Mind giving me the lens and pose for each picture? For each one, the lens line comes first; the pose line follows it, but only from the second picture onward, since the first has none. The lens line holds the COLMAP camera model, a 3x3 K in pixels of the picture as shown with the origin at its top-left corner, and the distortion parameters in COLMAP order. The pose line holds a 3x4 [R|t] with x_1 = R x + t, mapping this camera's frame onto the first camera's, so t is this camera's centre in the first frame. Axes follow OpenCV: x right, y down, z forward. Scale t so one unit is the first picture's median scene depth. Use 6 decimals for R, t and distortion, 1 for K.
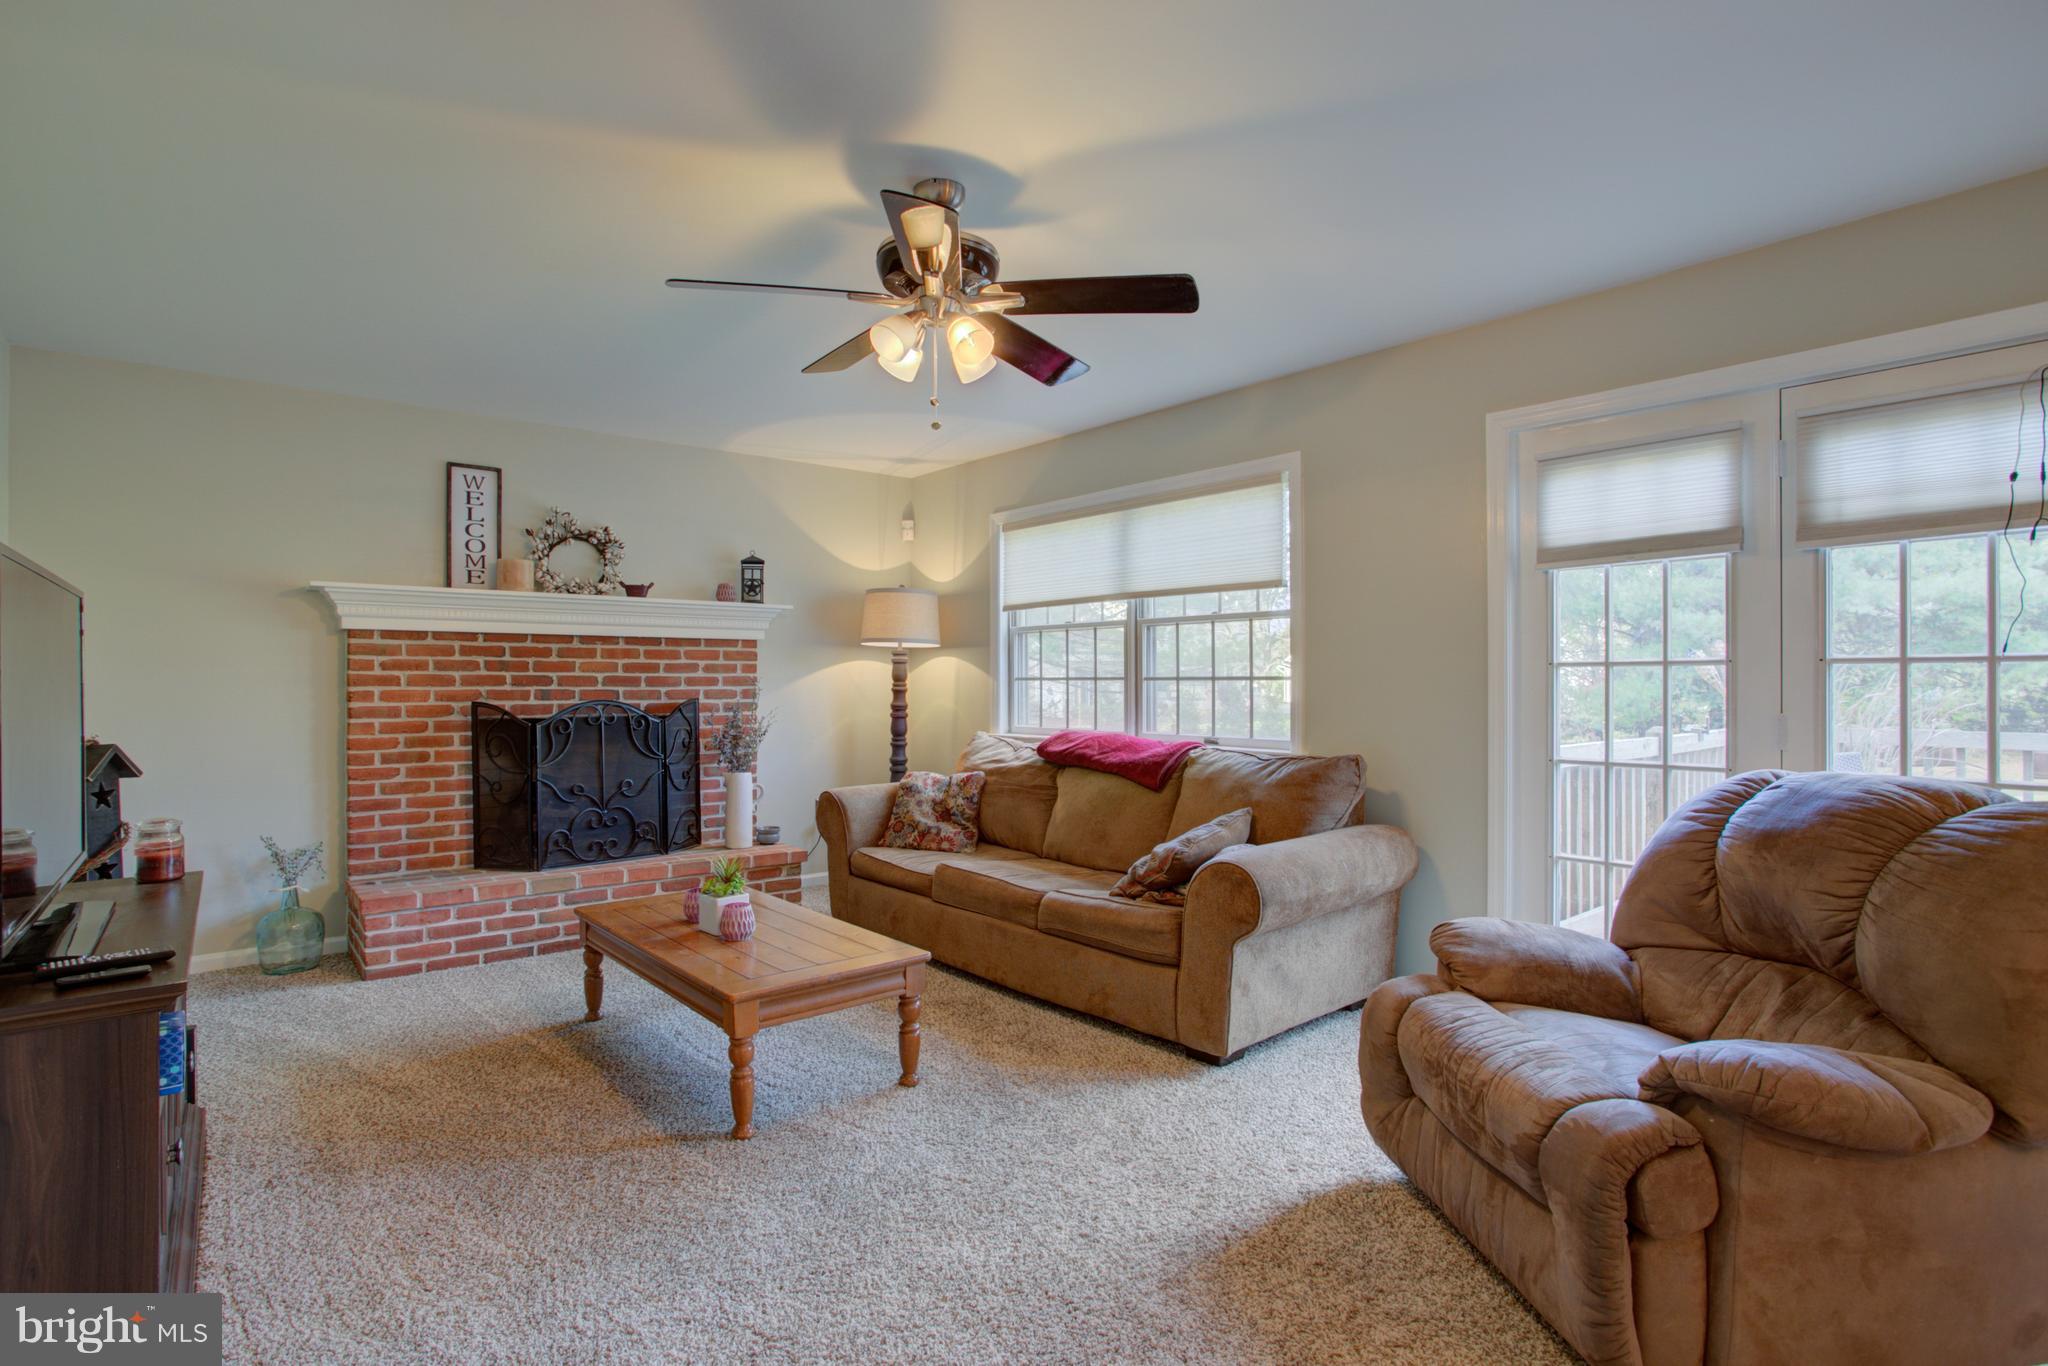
lens RADIAL K [[1015.1, 0, 1024.0], [0, 1015.1, 683.0], [0, 0, 1]] dist [-0.059732, 0.030872]
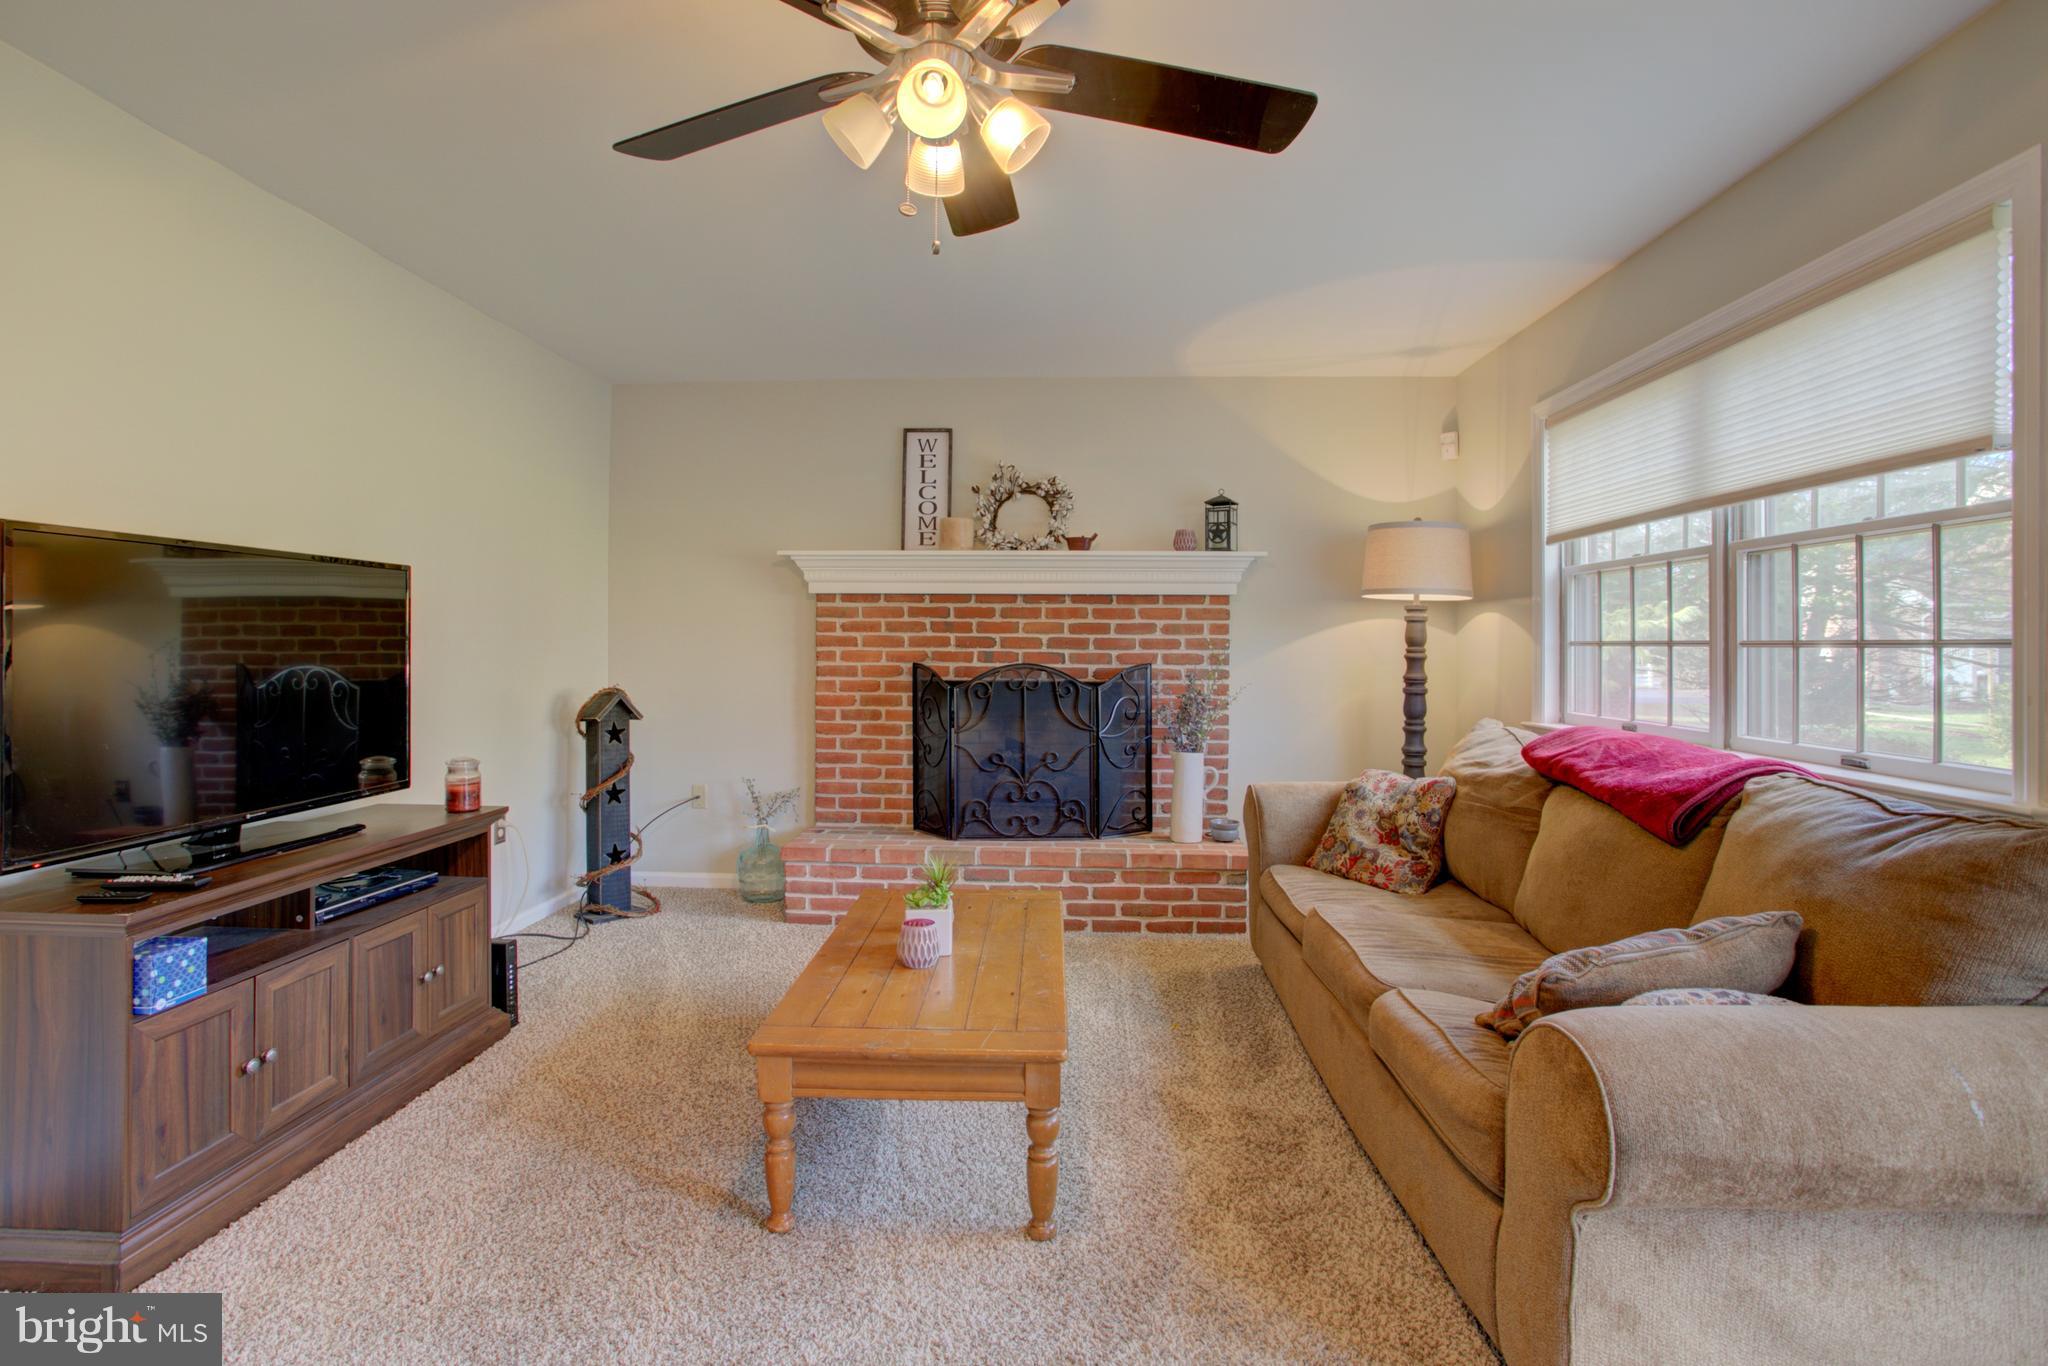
lens RADIAL K [[1018.8, 0, 998.0], [0, 1018.8, 637.2], [0, 0, 1]] dist [-0.070480, 0.037430]
pose [[0.727061, 0.001011, -0.686572, 0.207330], [-0.007648, 0.999949, -0.006627, -0.000745], [0.686531, 0.010069, 0.727031, 0.306549]]
